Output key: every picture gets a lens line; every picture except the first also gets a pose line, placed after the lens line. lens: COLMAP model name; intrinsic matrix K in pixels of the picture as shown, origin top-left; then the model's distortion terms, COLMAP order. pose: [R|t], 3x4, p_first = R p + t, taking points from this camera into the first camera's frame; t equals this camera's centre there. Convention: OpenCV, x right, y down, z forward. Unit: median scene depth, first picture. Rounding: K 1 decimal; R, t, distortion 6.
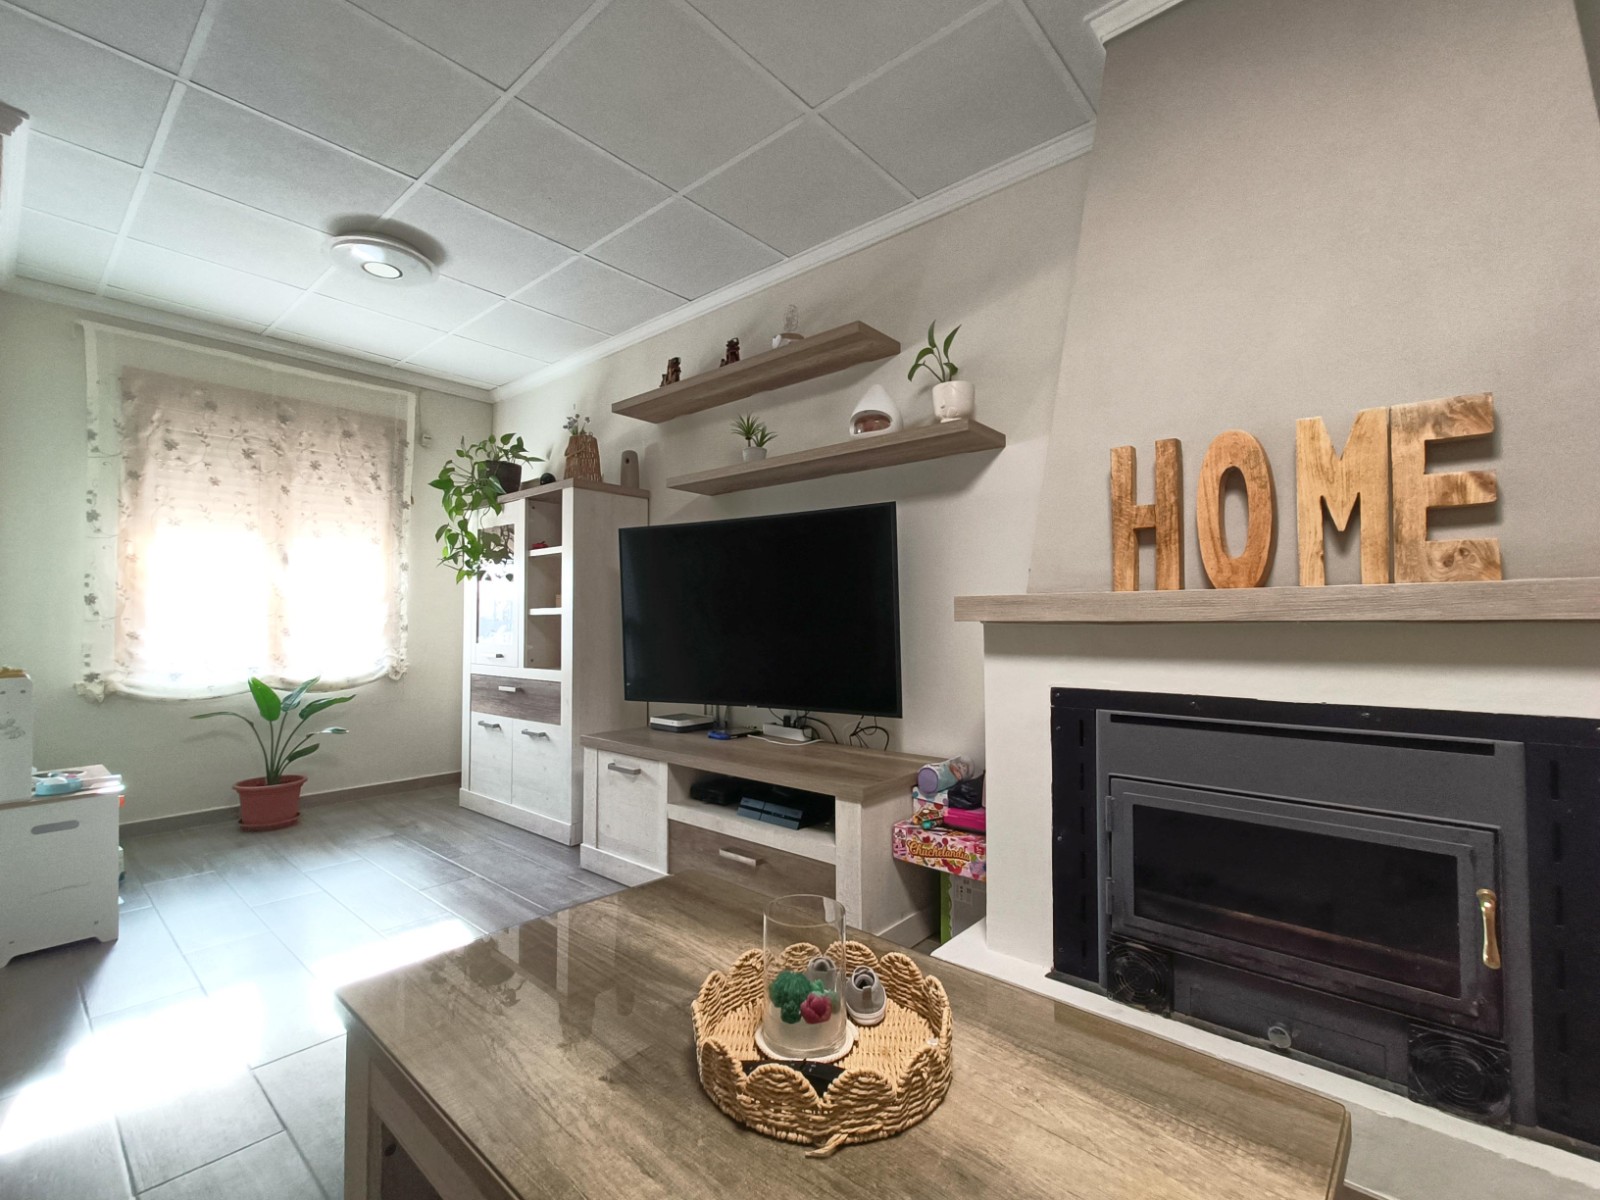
lens RADIAL K [[721.2, 0, 802.1], [0, 721.2, 601.8], [0, 0, 1]] dist [0.003681, 0.001472]
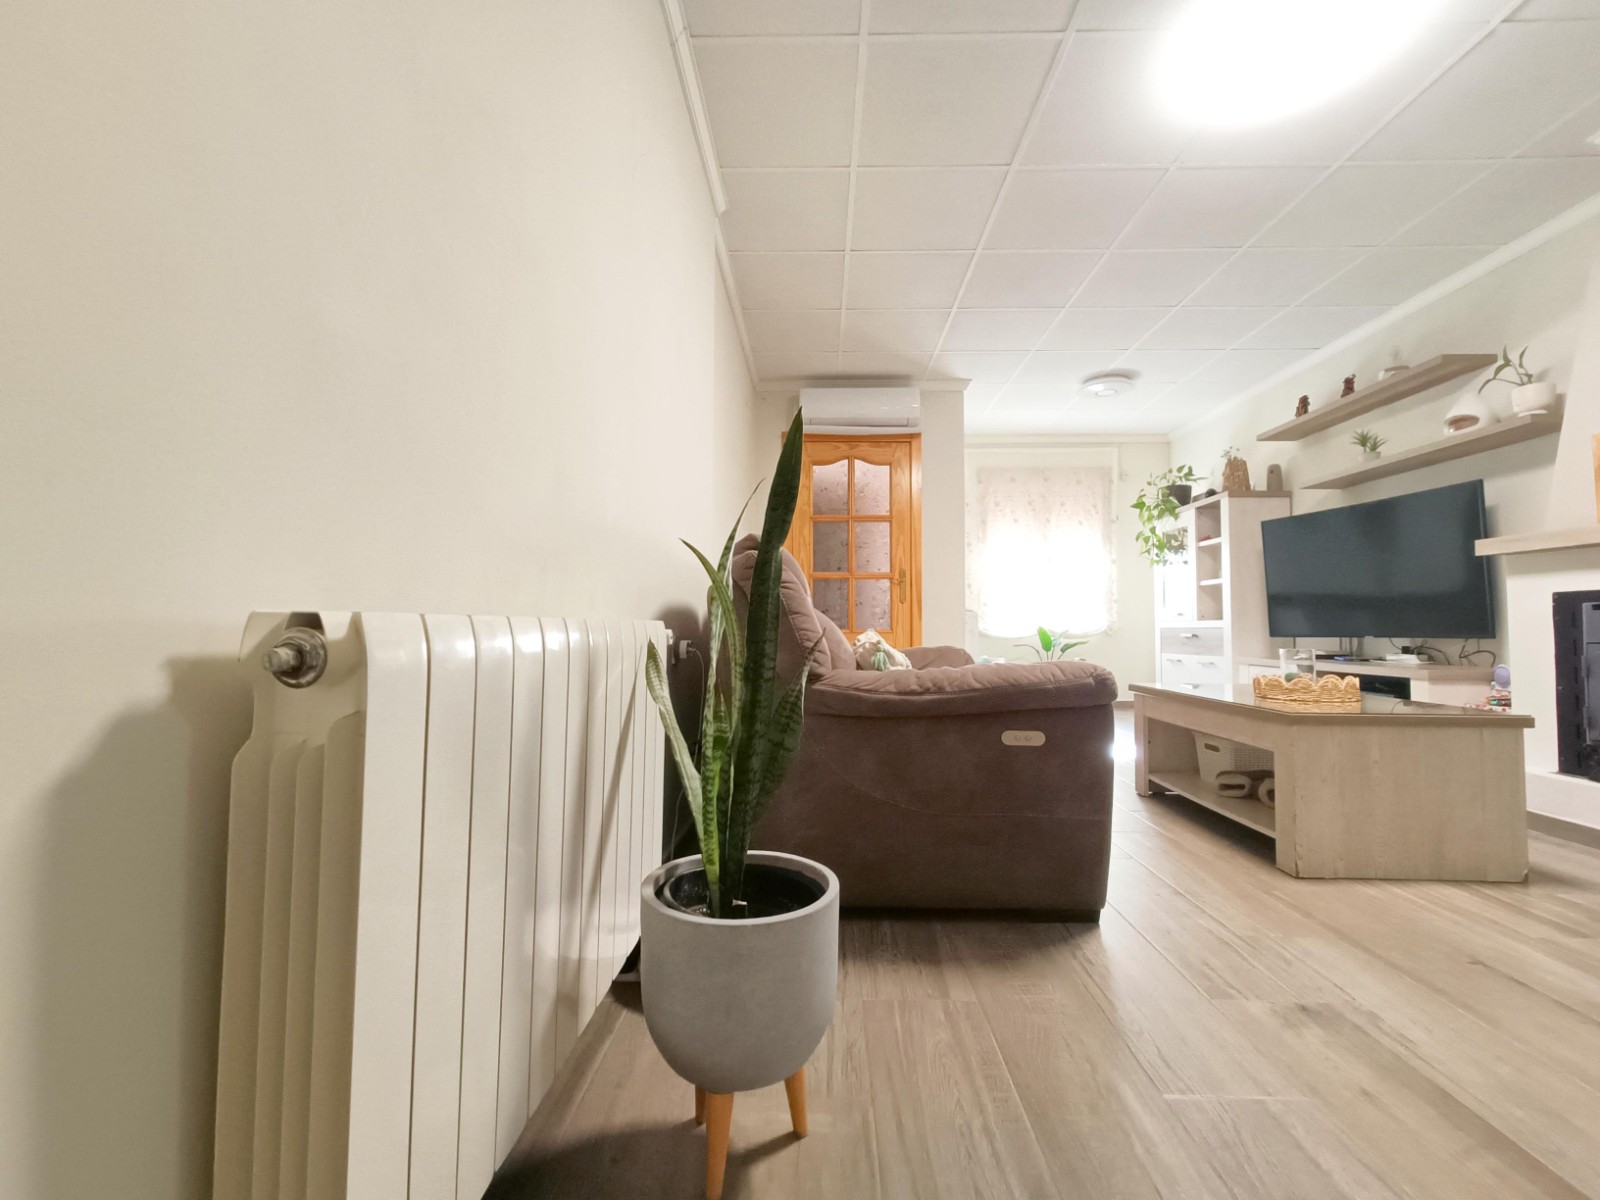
lens RADIAL K [[721.2, 0, 803.6], [0, 721.2, 600.4], [0, 0, 1]] dist [0.003681, 0.001472]
pose [[0.644052, -0.028507, -0.764451, 0.248070], [0.019092, 0.999593, -0.021191, 0.068140], [0.764744, -0.000946, 0.644334, -0.623350]]
